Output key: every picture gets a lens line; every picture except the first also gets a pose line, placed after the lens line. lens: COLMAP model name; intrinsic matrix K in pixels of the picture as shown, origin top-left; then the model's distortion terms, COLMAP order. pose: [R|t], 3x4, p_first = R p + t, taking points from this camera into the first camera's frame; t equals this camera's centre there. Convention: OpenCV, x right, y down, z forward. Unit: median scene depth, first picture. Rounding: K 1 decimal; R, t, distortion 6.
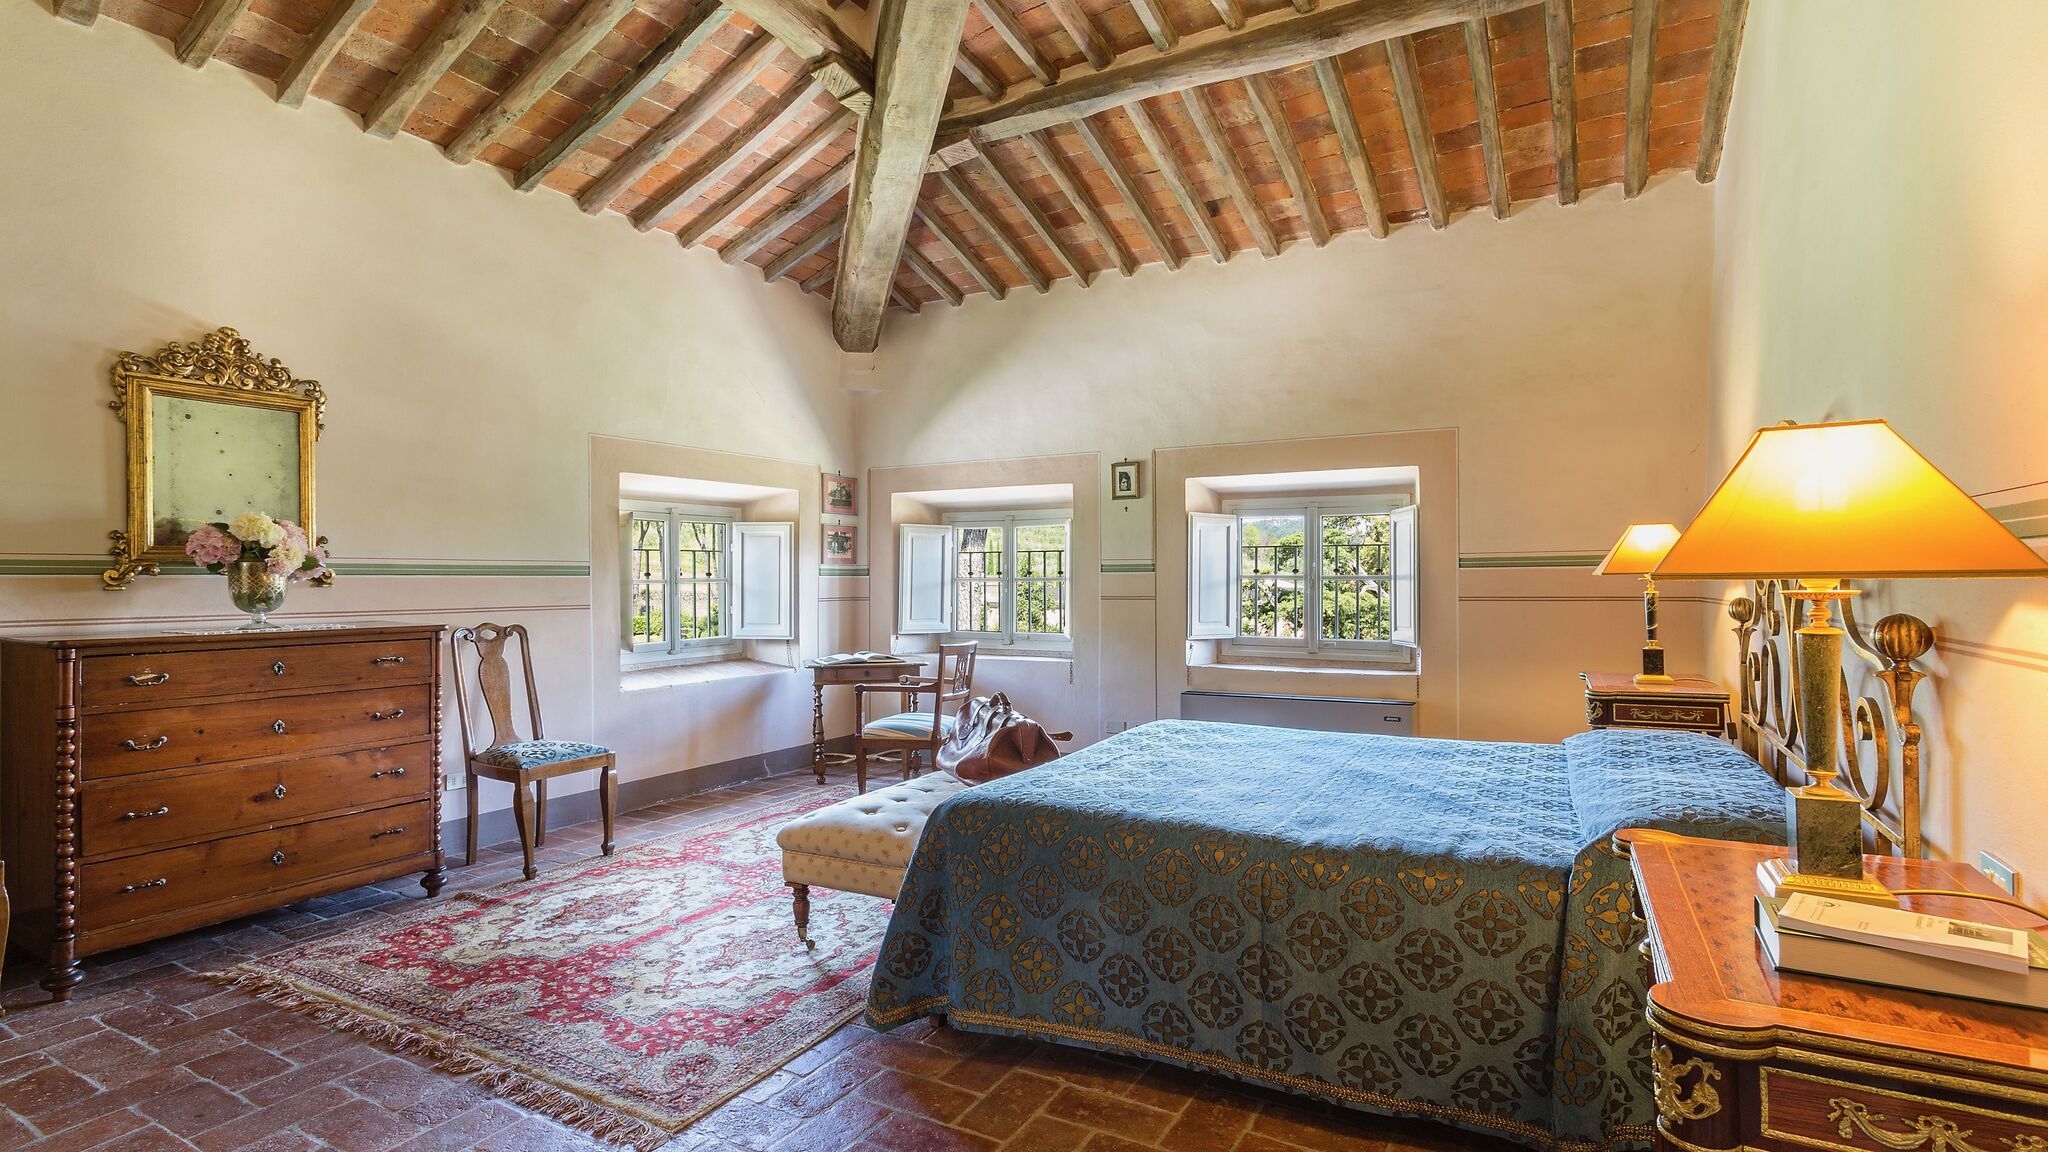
lens RADIAL K [[986.7, 0, 1030.7], [0, 986.7, 570.5], [0, 0, 1]] dist [0.001579, 0.000895]
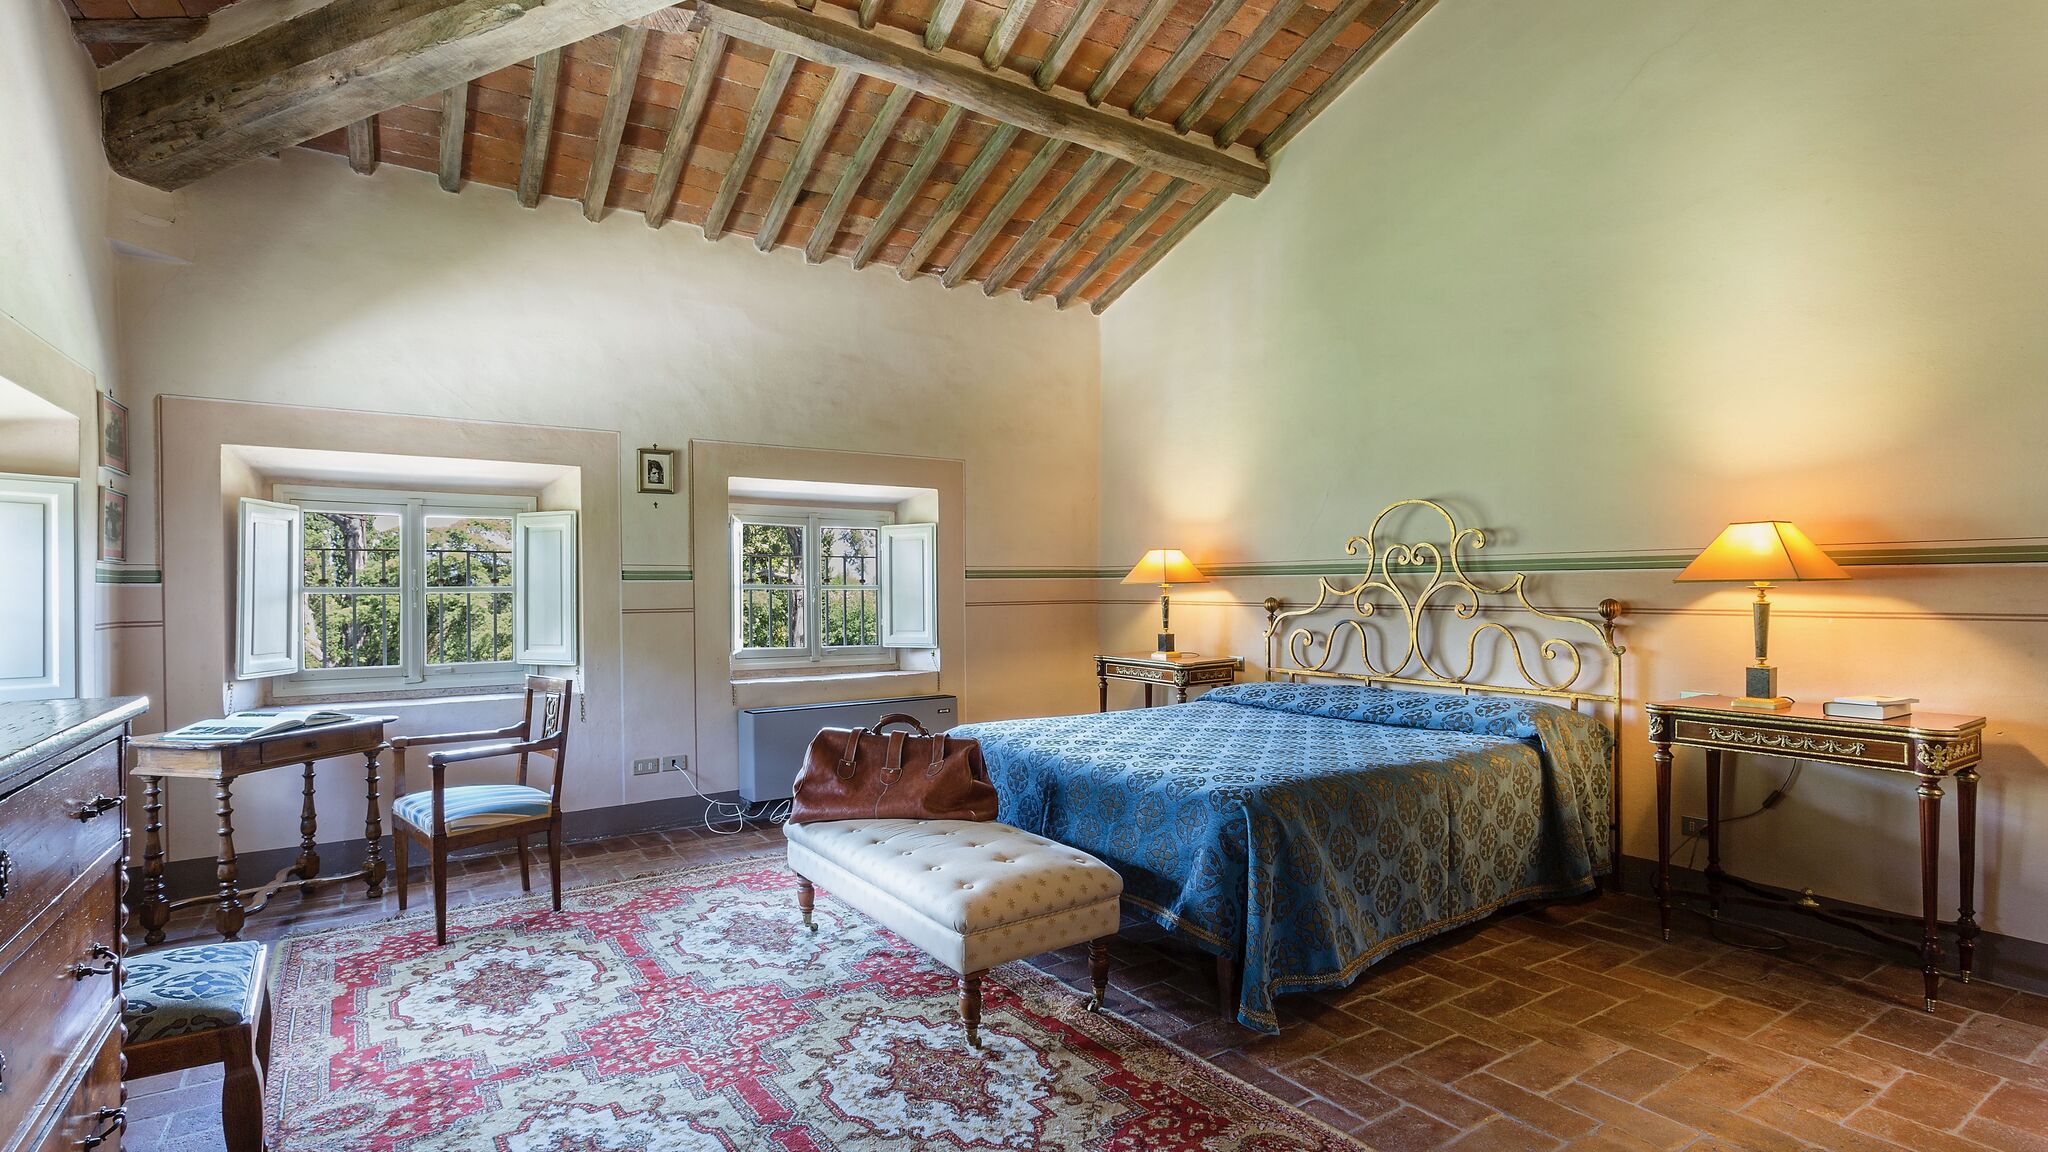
lens RADIAL K [[986.7, 0, 1030.7], [0, 986.7, 570.5], [0, 0, 1]] dist [0.001579, 0.000895]
pose [[0.452474, 0.019119, 0.891573, -0.581211], [-0.002385, 0.999793, -0.020229, 0.011104], [-0.891774, 0.007027, 0.452426, 0.385844]]
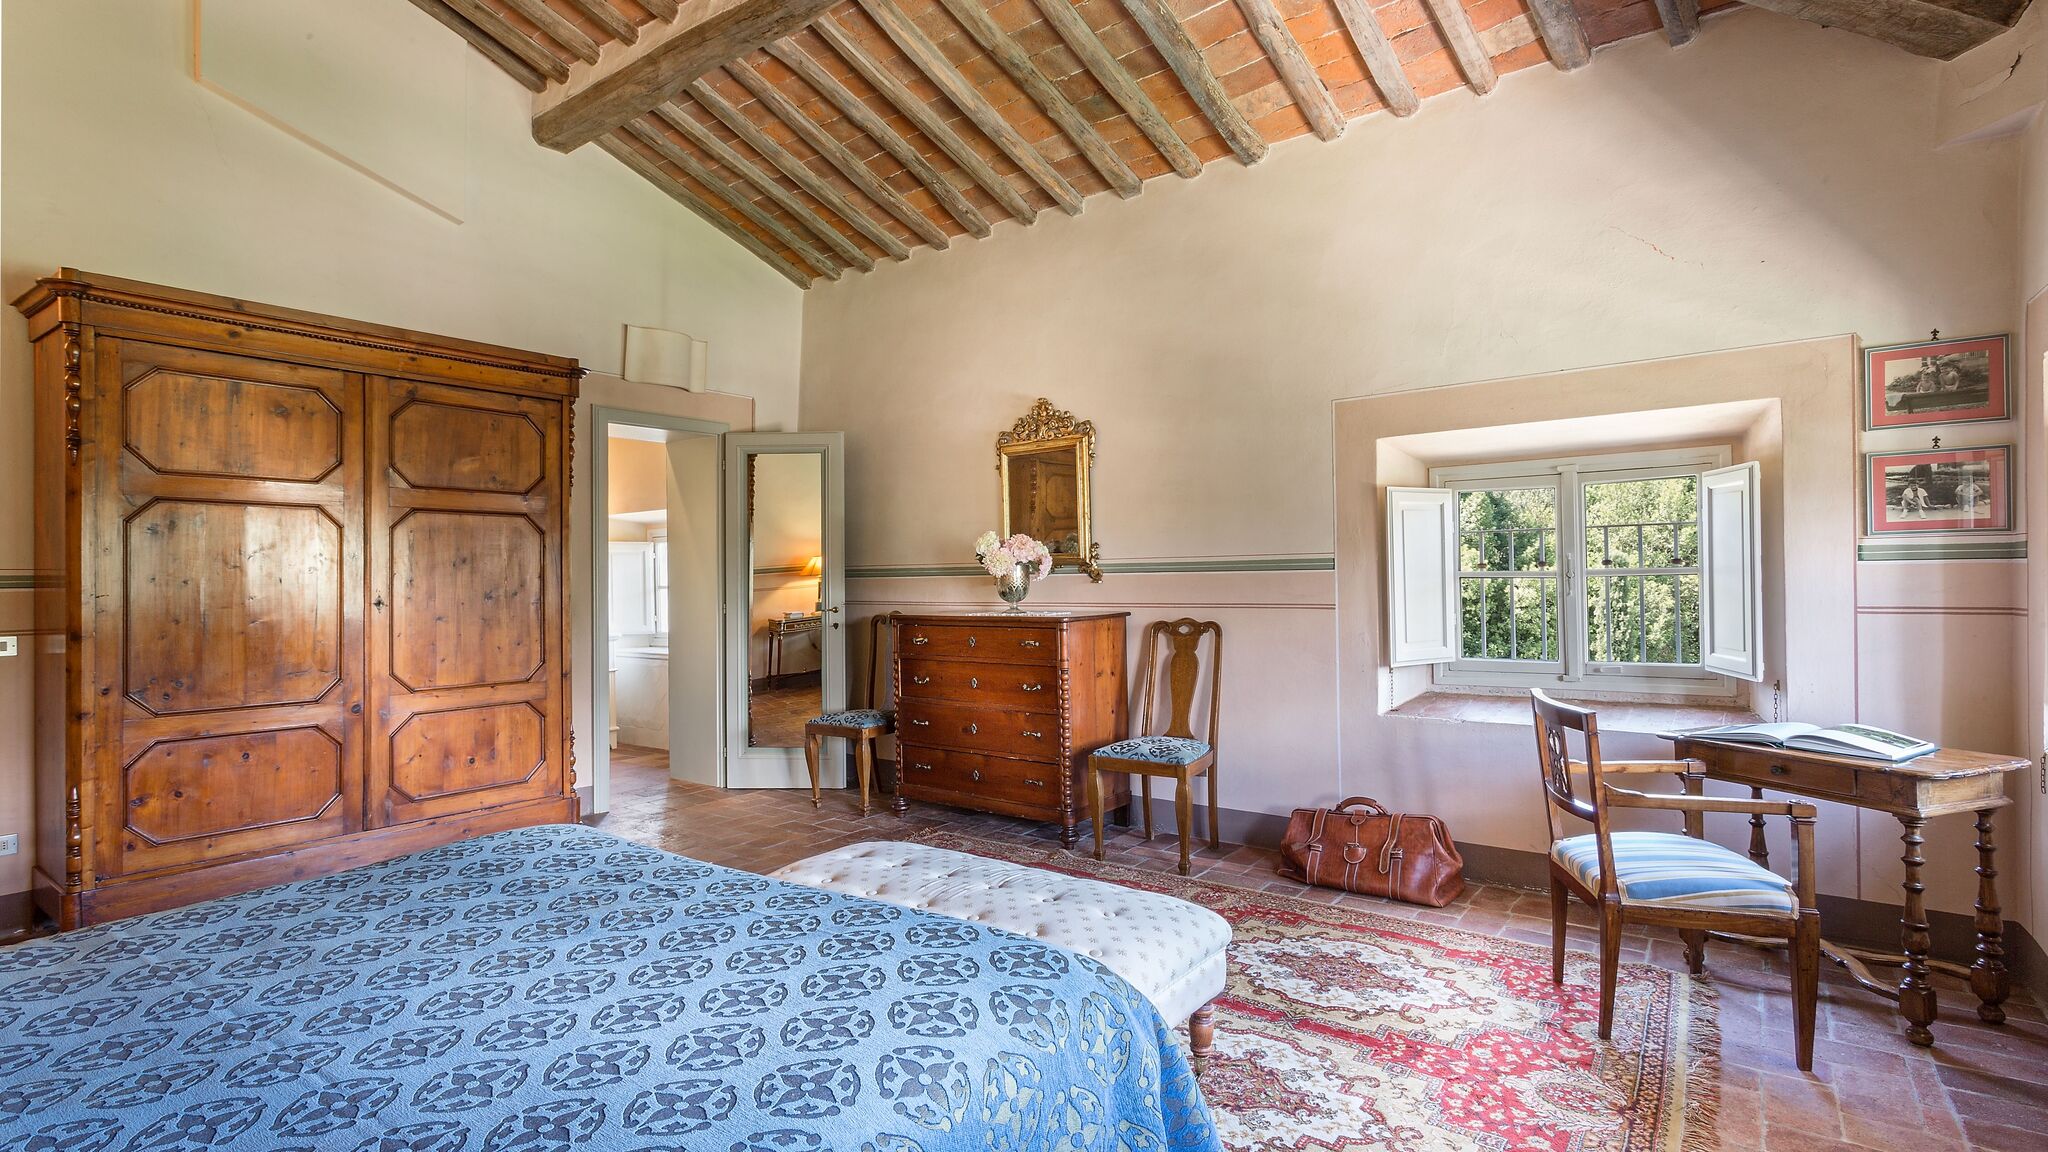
lens RADIAL K [[986.7, 0, 1030.7], [0, 986.7, 570.5], [0, 0, 1]] dist [0.001579, 0.000895]
pose [[-0.148774, 0.000278, -0.988871, 0.414078], [0.023219, 0.999725, -0.003213, 0.002685], [0.988599, -0.023438, -0.148739, 0.841462]]
